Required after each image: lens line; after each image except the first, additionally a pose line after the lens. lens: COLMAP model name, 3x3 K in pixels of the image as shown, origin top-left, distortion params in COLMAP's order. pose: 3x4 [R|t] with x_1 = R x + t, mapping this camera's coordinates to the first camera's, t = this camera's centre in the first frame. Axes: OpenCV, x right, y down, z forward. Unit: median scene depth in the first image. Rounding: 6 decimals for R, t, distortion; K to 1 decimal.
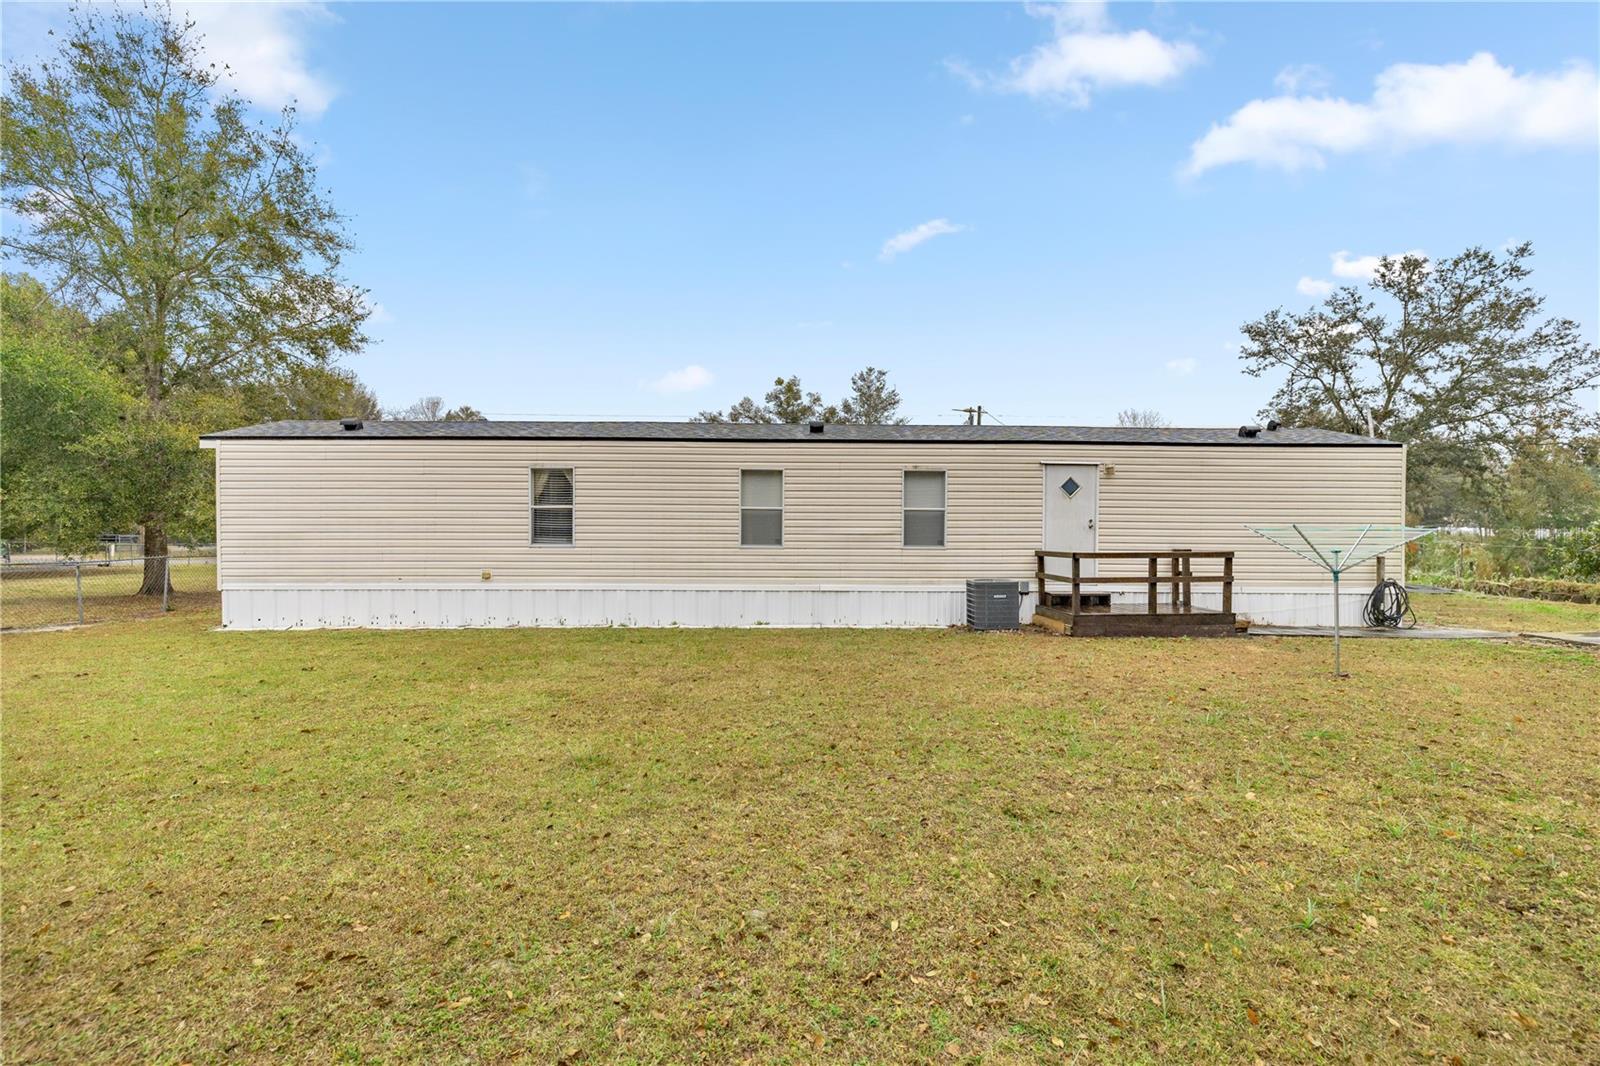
lens RADIAL K [[678.8, 0, 799.7], [0, 678.8, 525.5], [0, 0, 1]] dist [0.001608, 0.000005]
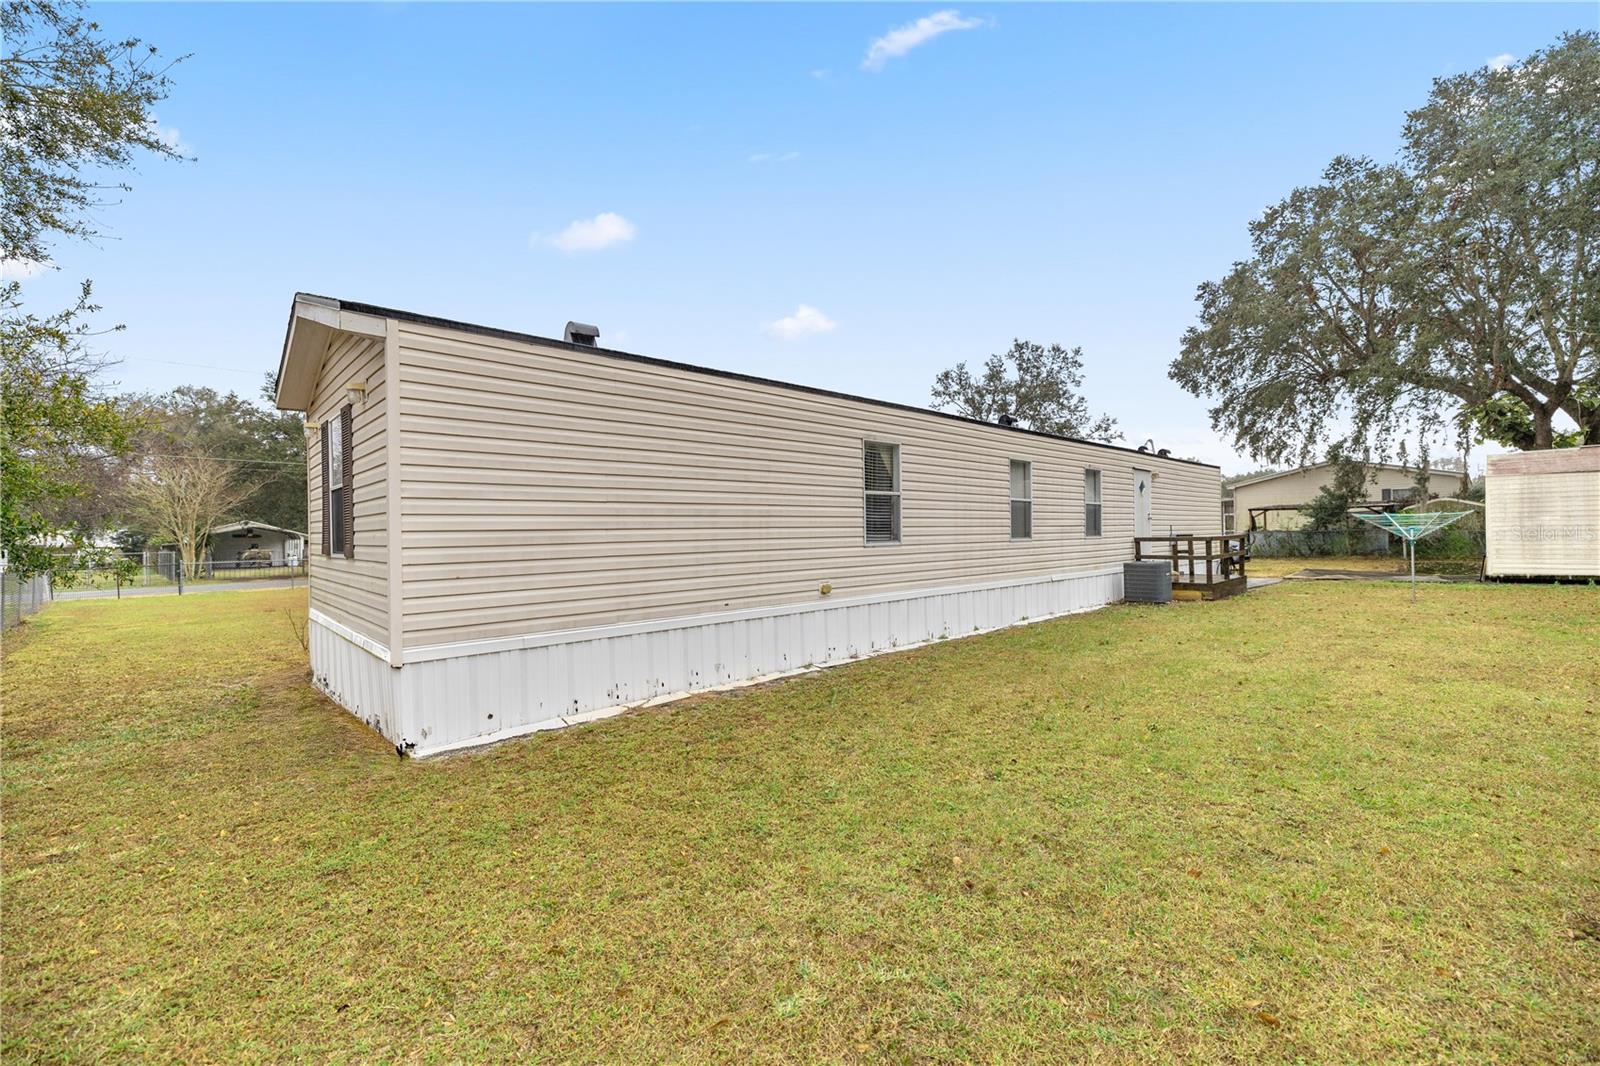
lens RADIAL K [[678.8, 0, 799.7], [0, 678.8, 525.5], [0, 0, 1]] dist [0.001608, 0.000005]
pose [[0.735703, -0.007306, 0.677264, -0.948682], [0.014263, 0.999887, -0.004708, 0.011117], [-0.677154, 0.013124, 0.735725, 0.501619]]
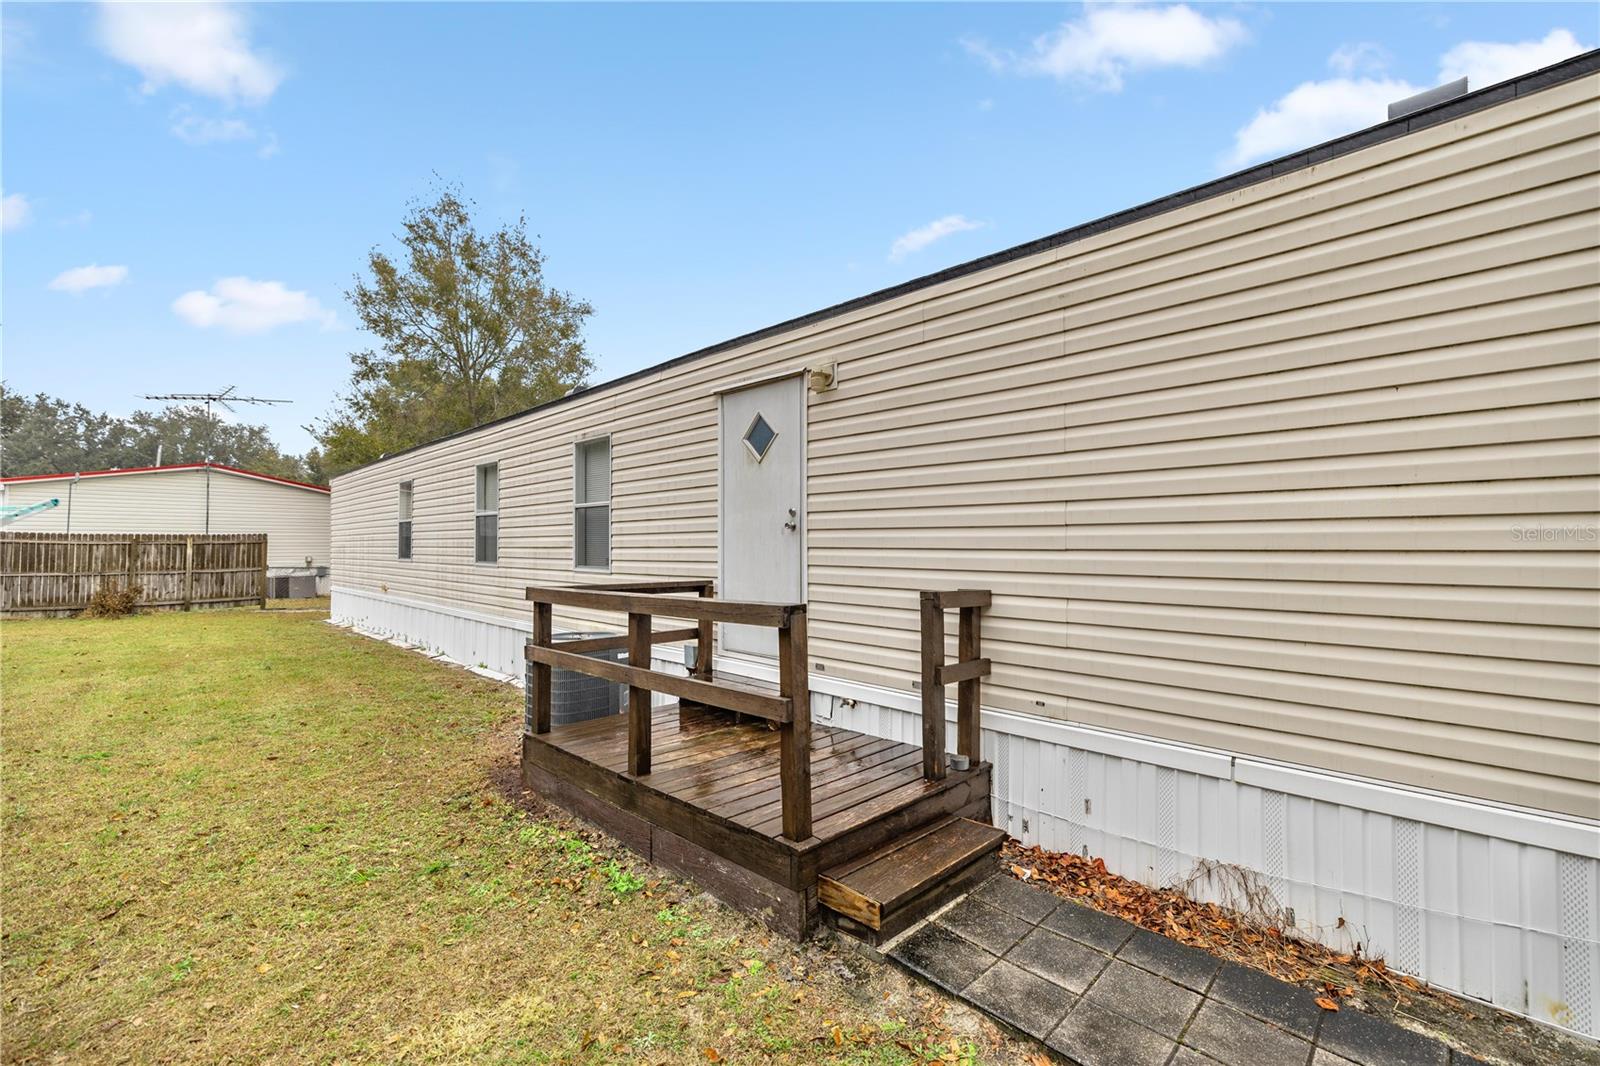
lens RADIAL K [[678.8, 0, 799.7], [0, 678.8, 525.5], [0, 0, 1]] dist [0.001608, 0.000005]
pose [[0.660730, -0.025616, -0.750186, 0.741289], [0.011209, 0.999643, -0.024262, 0.011169], [0.750540, 0.007622, 0.660781, 0.733860]]
